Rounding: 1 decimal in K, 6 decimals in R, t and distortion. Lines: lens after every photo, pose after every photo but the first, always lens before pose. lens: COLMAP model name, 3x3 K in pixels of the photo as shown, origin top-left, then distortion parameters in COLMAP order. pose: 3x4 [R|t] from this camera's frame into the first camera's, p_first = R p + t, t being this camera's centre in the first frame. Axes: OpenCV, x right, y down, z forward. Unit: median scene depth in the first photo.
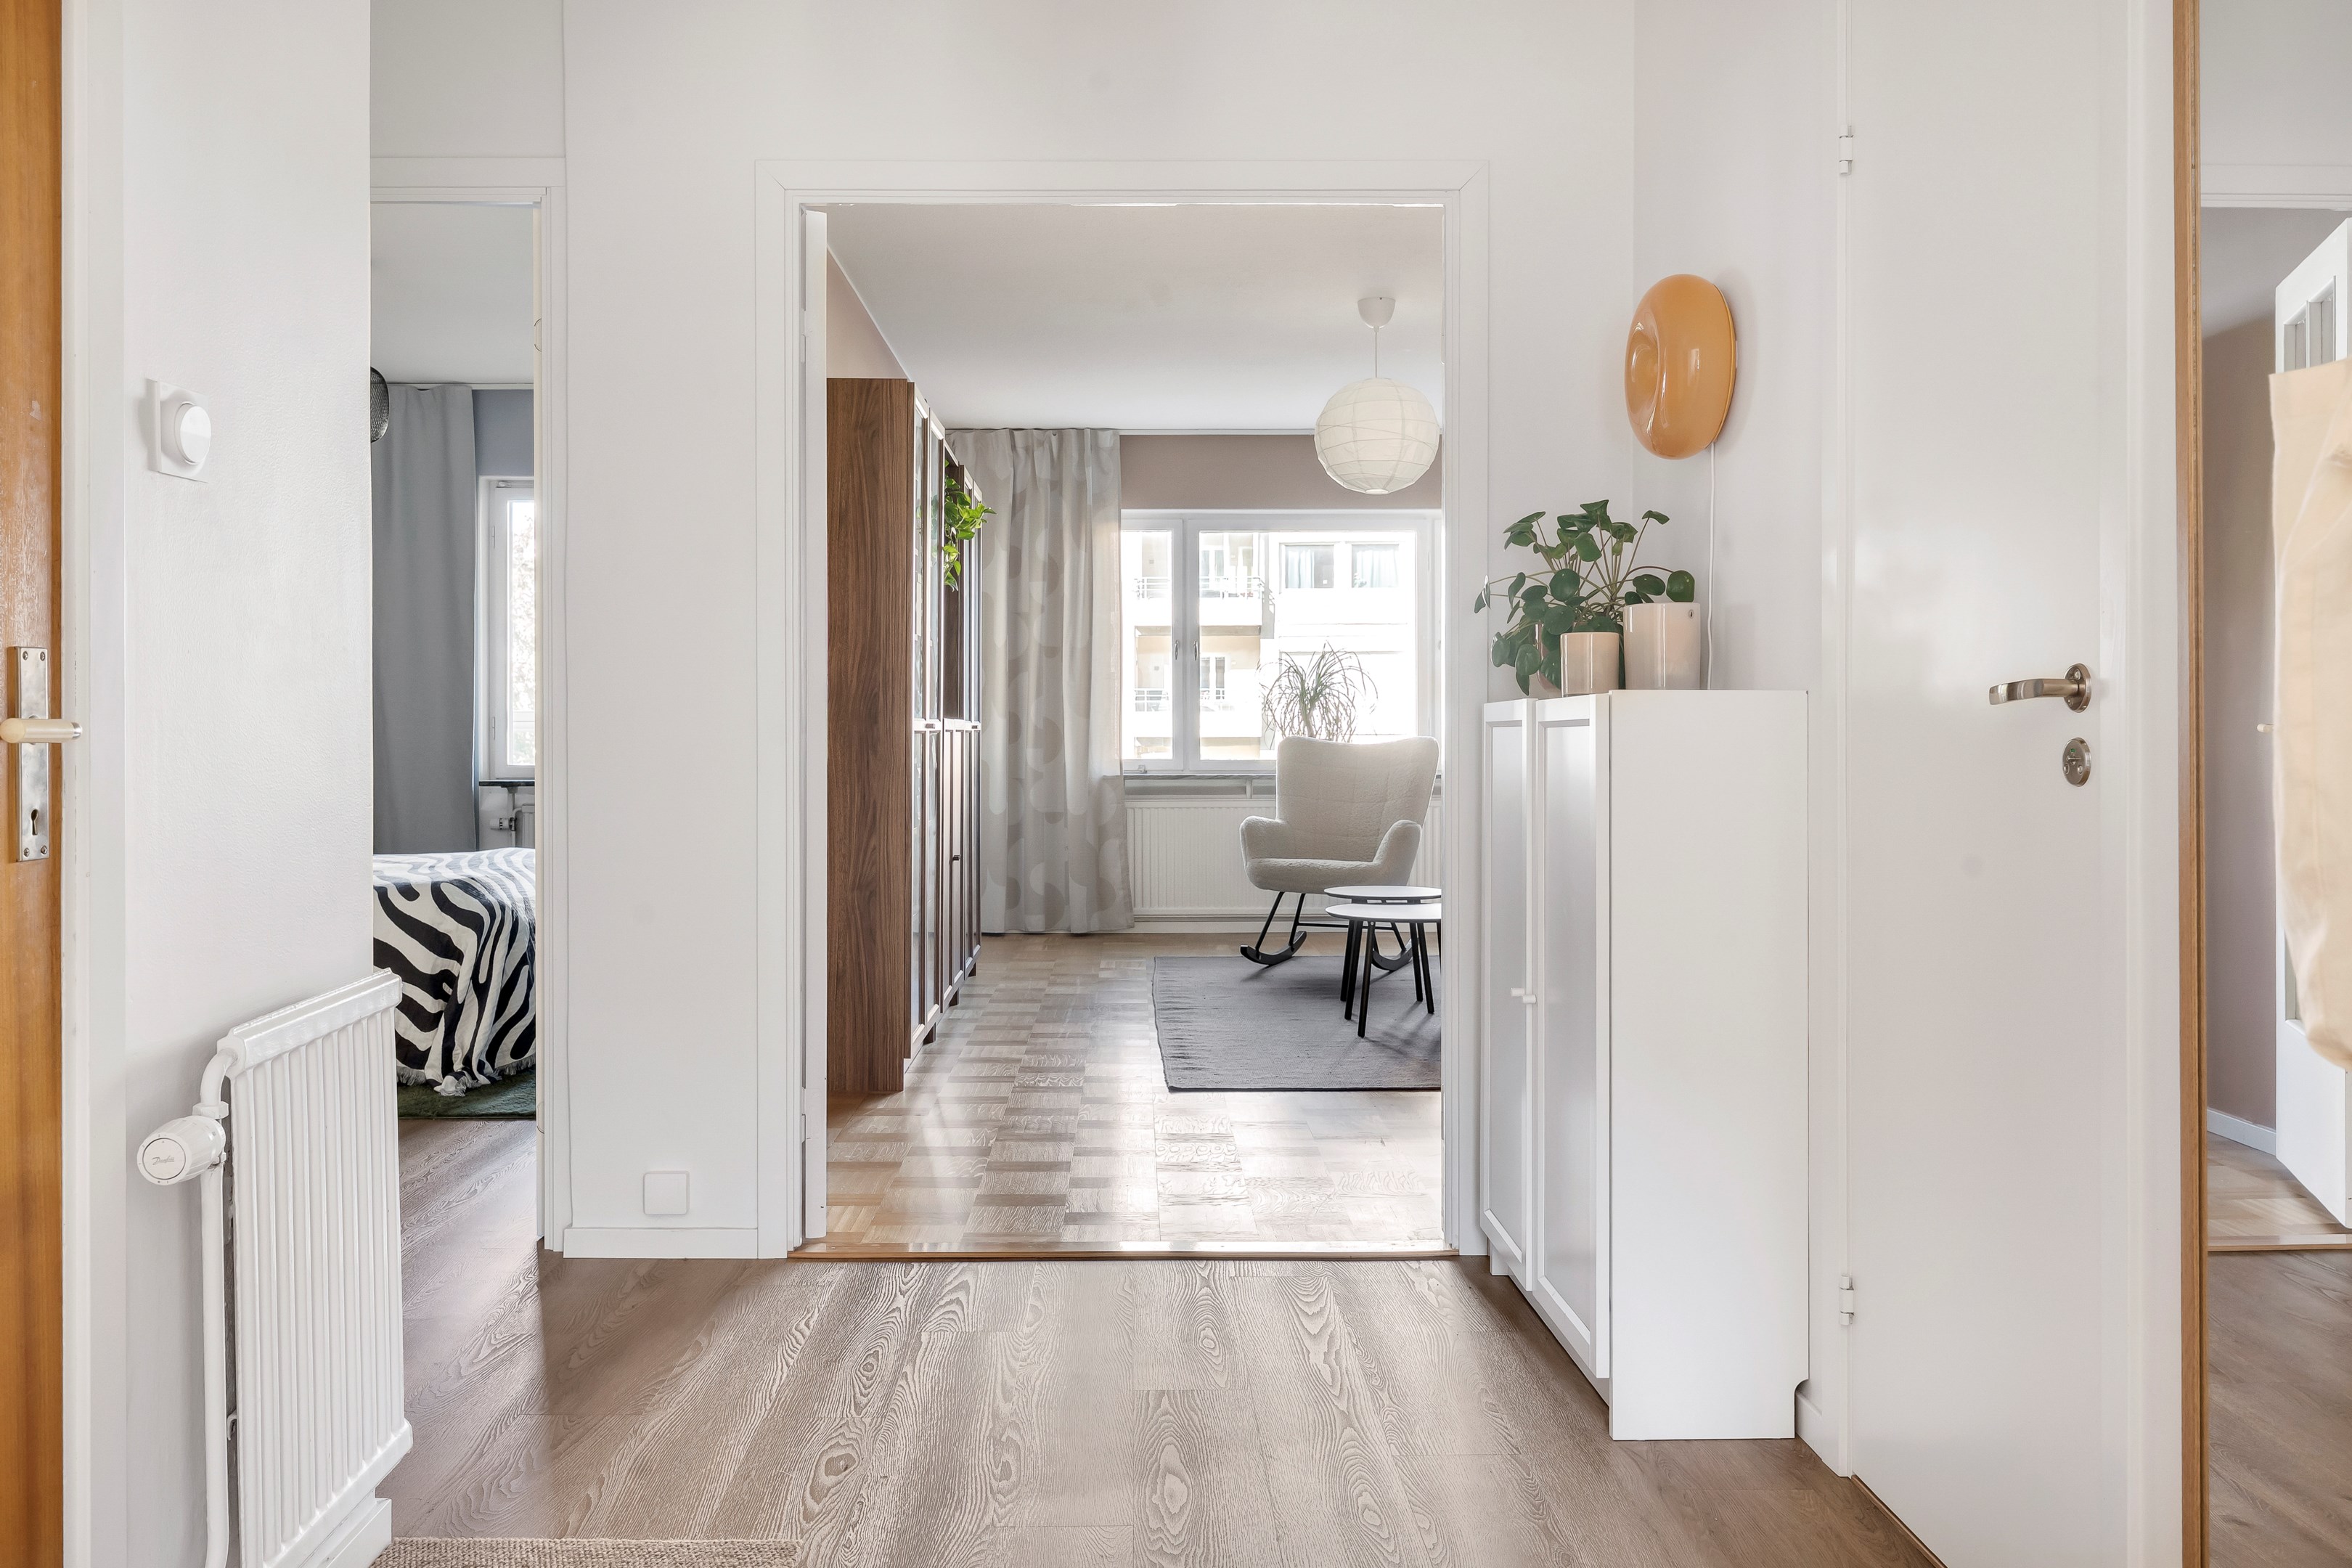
lens RADIAL K [[1758.3, 0, 1174.9], [0, 1758.3, 690.9], [0, 0, 1]] dist [0.002372, 0.000817]
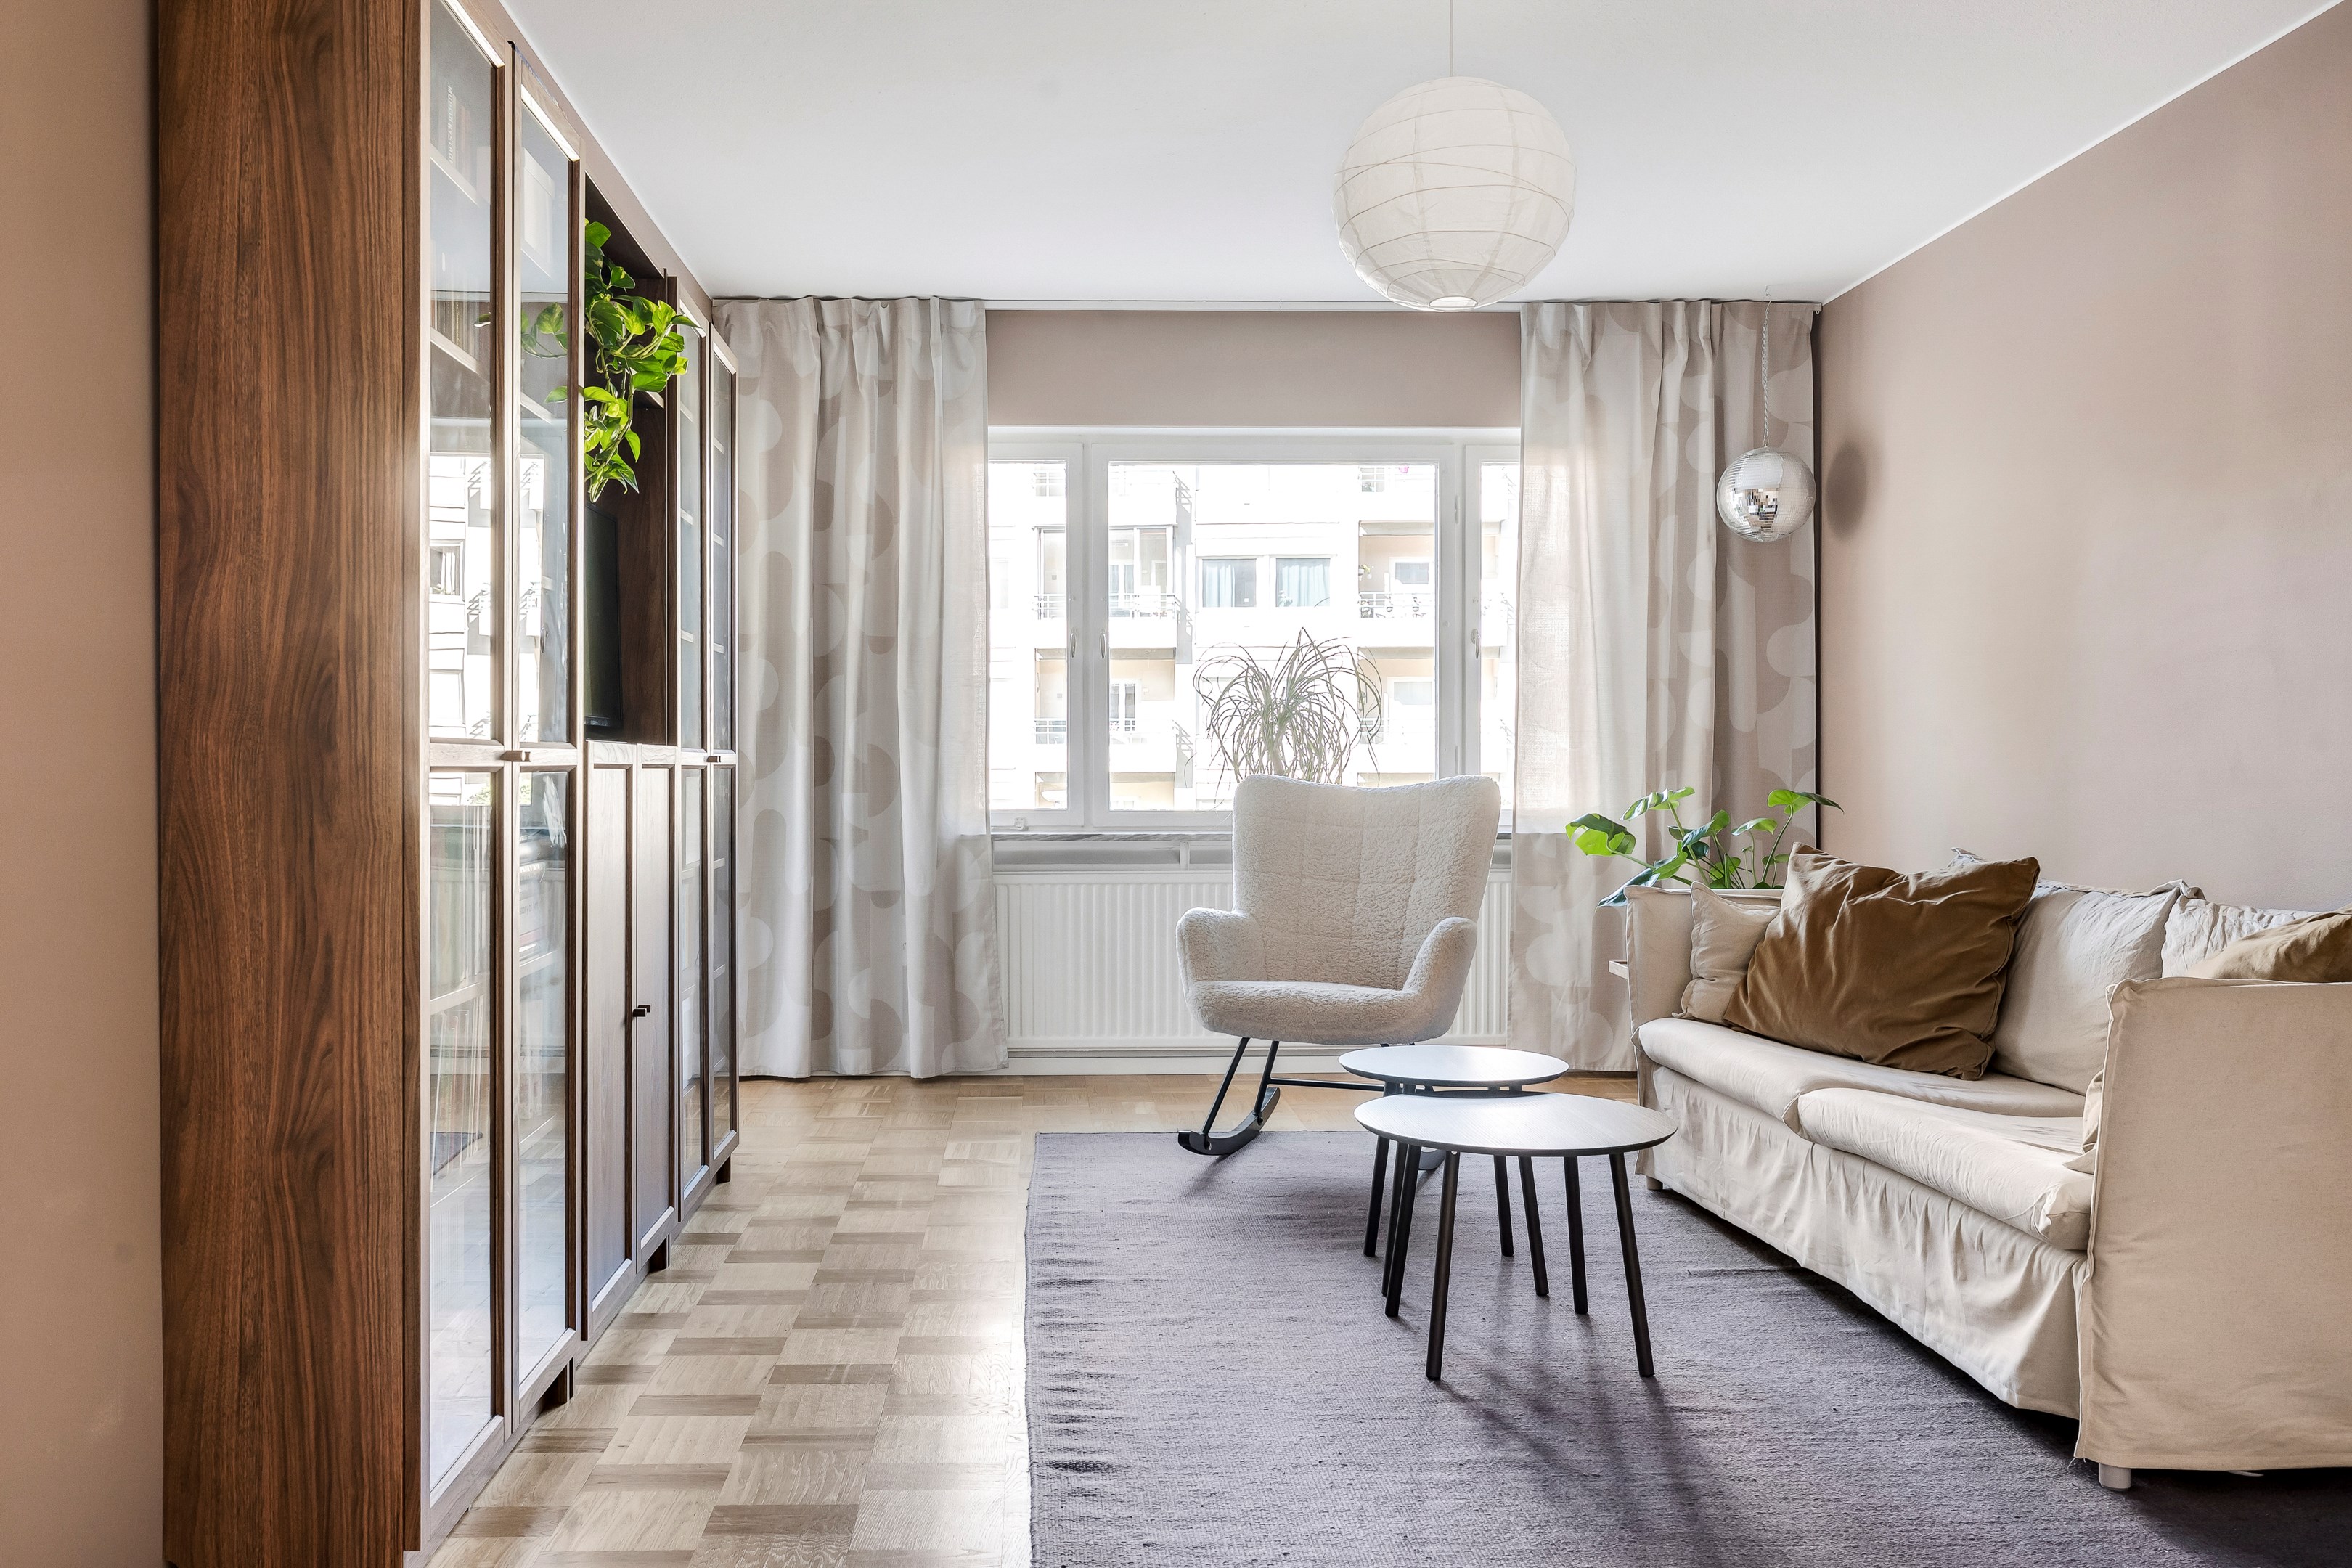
lens RADIAL K [[1845.6, 0, 1112.8], [0, 1845.6, 778.9], [0, 0, 1]] dist [0.002453, 0.000880]
pose [[0.999861, -0.000038, 0.016687, 0.004175], [-0.000464, 0.999548, 0.030062, 0.006874], [-0.016680, -0.030065, 0.999409, 0.317573]]
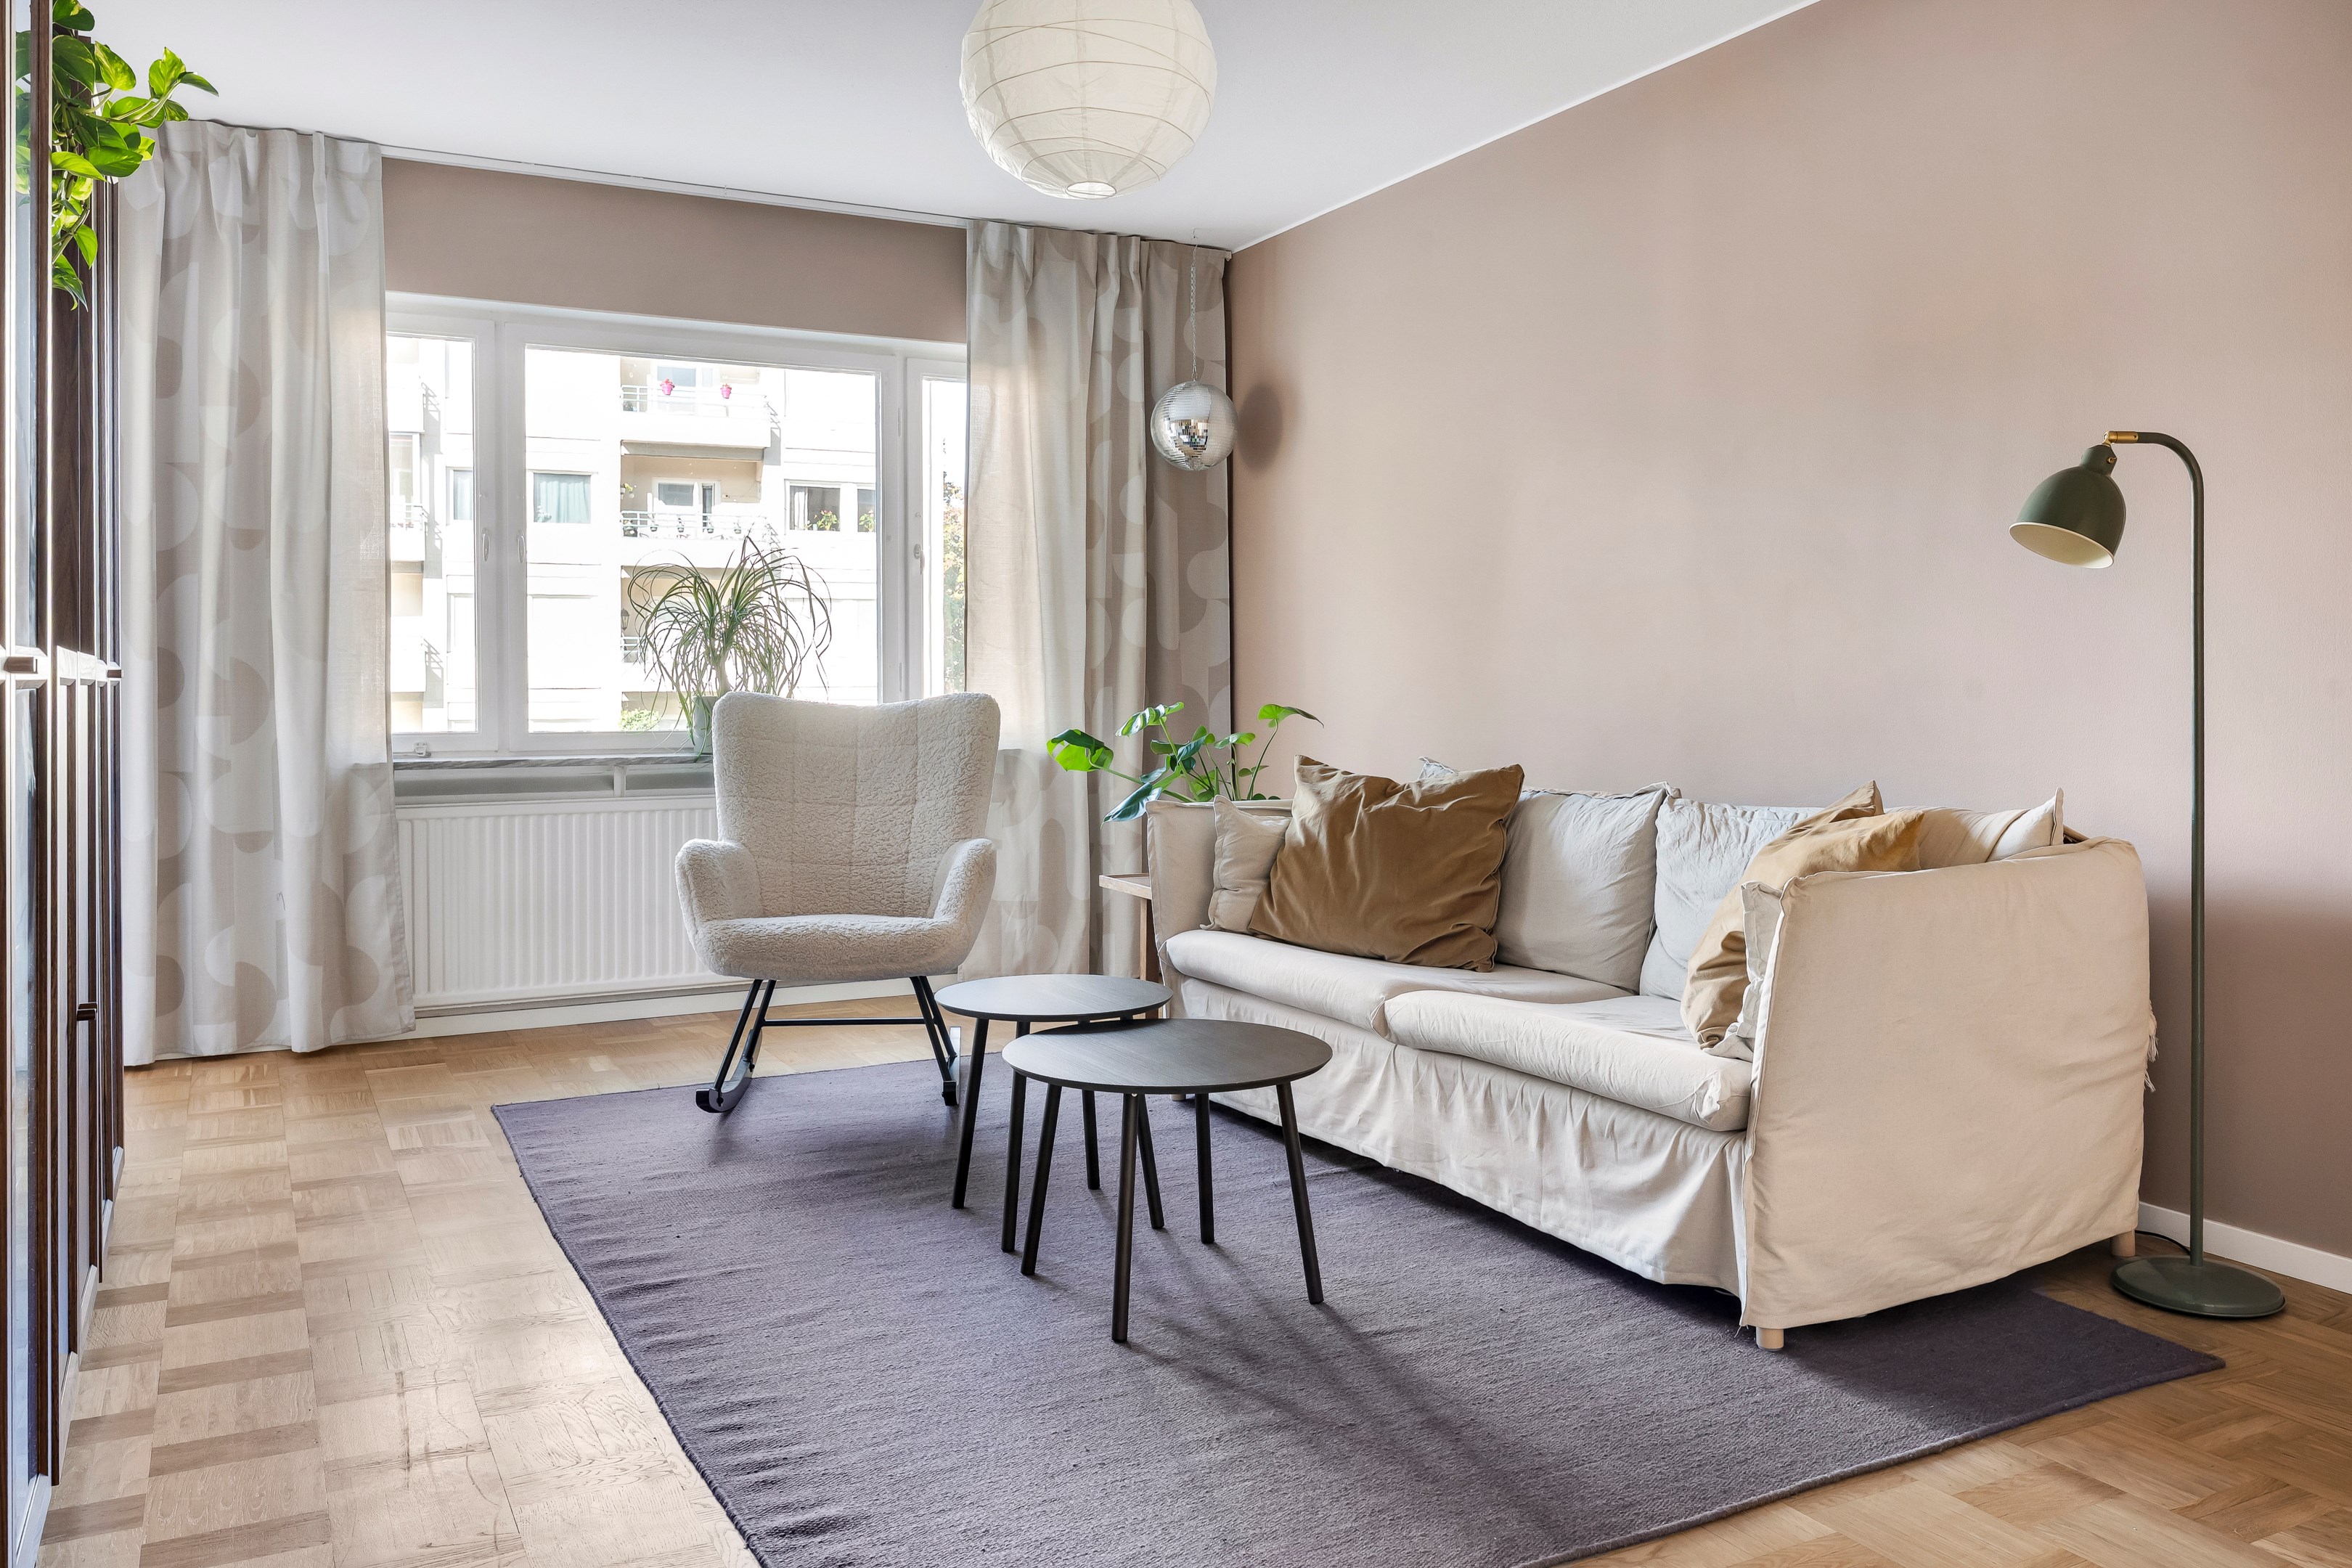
lens RADIAL K [[1758.3, 0, 1174.9], [0, 1758.3, 690.9], [0, 0, 1]] dist [0.002372, 0.000817]
pose [[0.893216, -0.003067, 0.449617, -0.058789], [-0.008892, 0.999661, 0.024483, 0.009023], [-0.449539, -0.025867, 0.892886, 0.384829]]
